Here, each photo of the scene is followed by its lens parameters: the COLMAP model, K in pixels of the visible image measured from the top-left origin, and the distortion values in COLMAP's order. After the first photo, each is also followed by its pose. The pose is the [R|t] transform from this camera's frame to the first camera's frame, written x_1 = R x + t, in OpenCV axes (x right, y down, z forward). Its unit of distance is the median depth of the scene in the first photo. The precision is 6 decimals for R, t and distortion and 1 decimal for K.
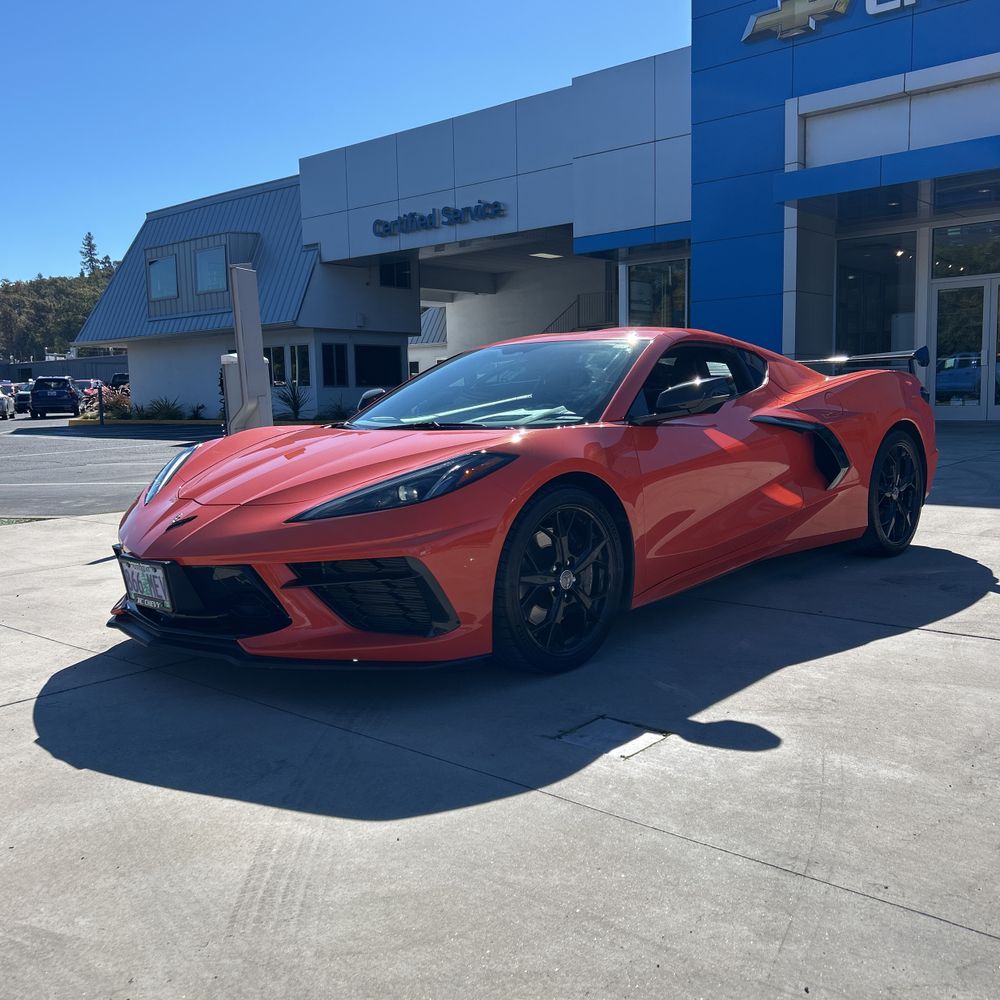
lens RADIAL K [[1014.1, 0, 505.4], [0, 1014.1, 496.0], [0, 0, 1]] dist [0.020105, -0.028945]
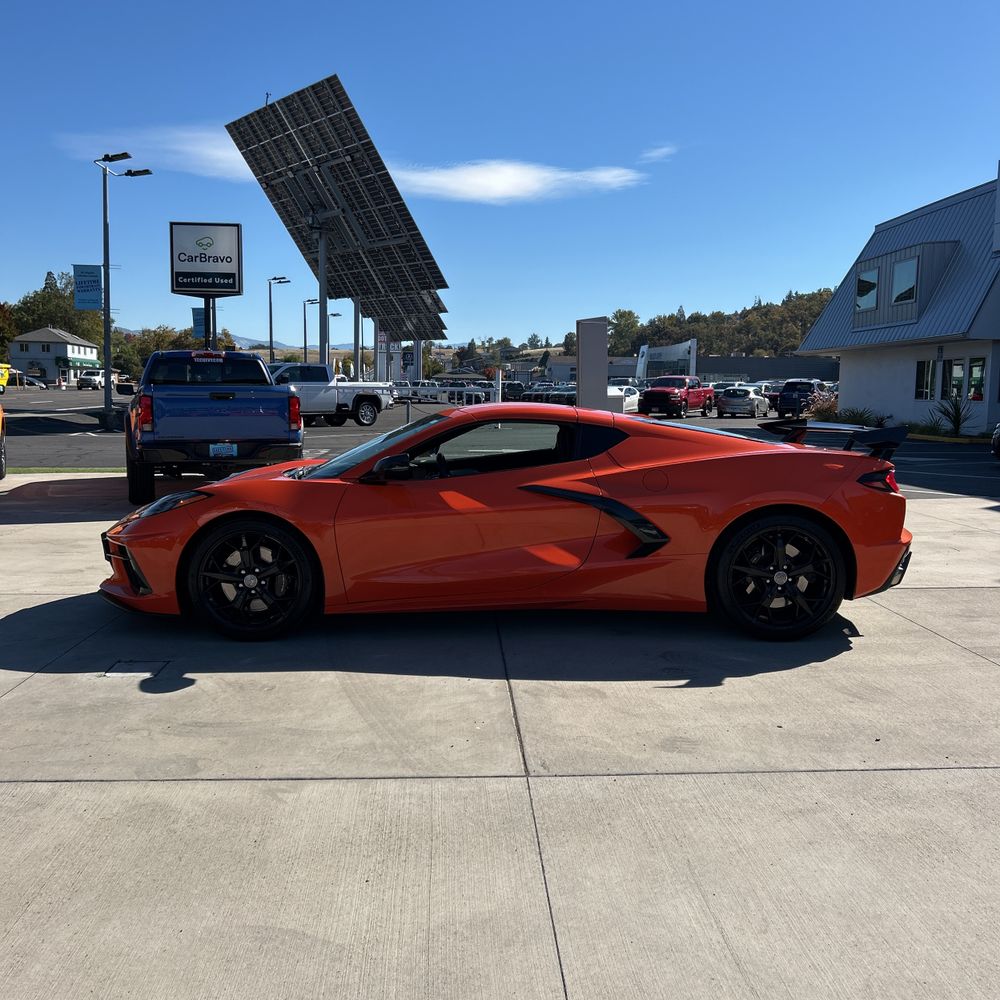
lens RADIAL K [[1014.1, 0, 505.4], [0, 1014.1, 496.0], [0, 0, 1]] dist [0.020105, -0.028945]
pose [[0.695743, 0.102545, -0.710934, 0.228669], [-0.099730, 0.993961, 0.045769, -0.024976], [0.711334, 0.039058, 0.701768, 0.032608]]
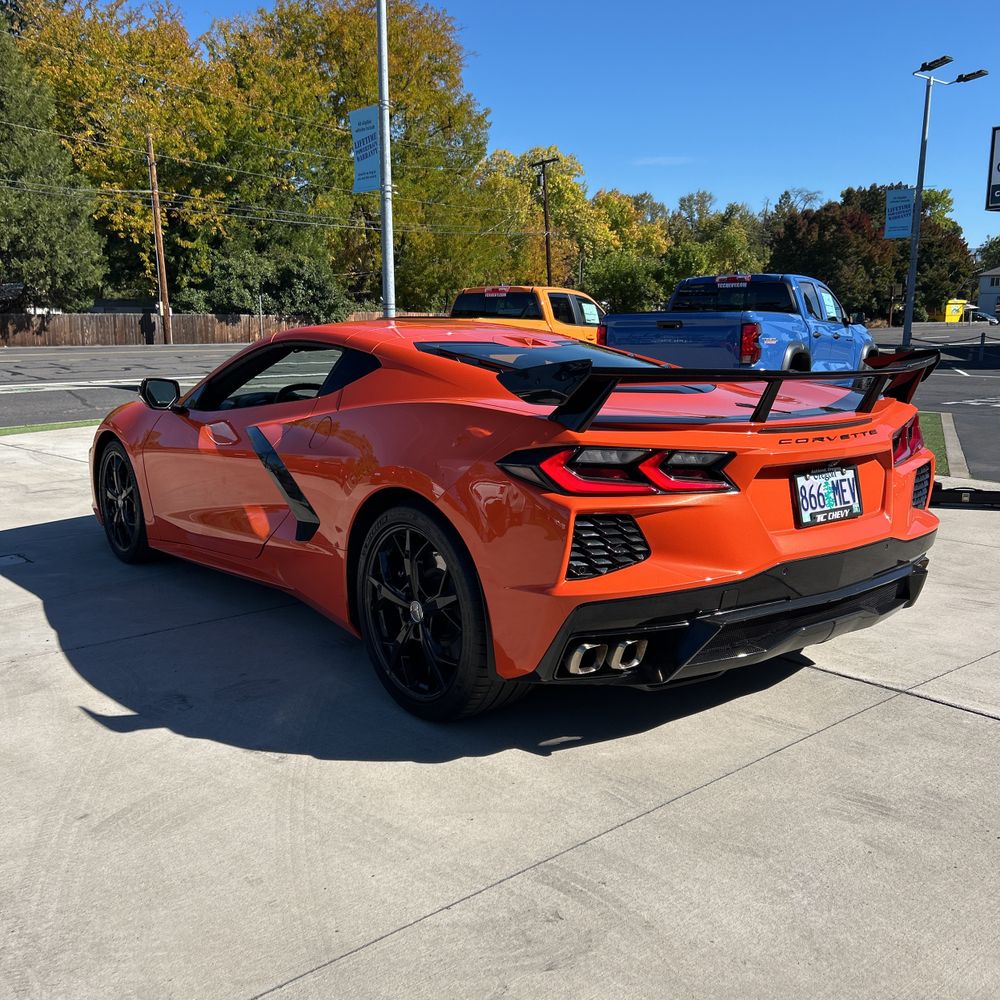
lens RADIAL K [[1006.4, 0, 495.9], [0, 1006.4, 503.0], [0, 0, 1]] dist [0.049954, -0.053961]
pose [[-0.156108, 0.193488, -0.968603, 0.237763], [-0.097260, 0.972849, 0.210012, -0.047890], [0.982940, 0.126991, -0.133051, 0.288125]]
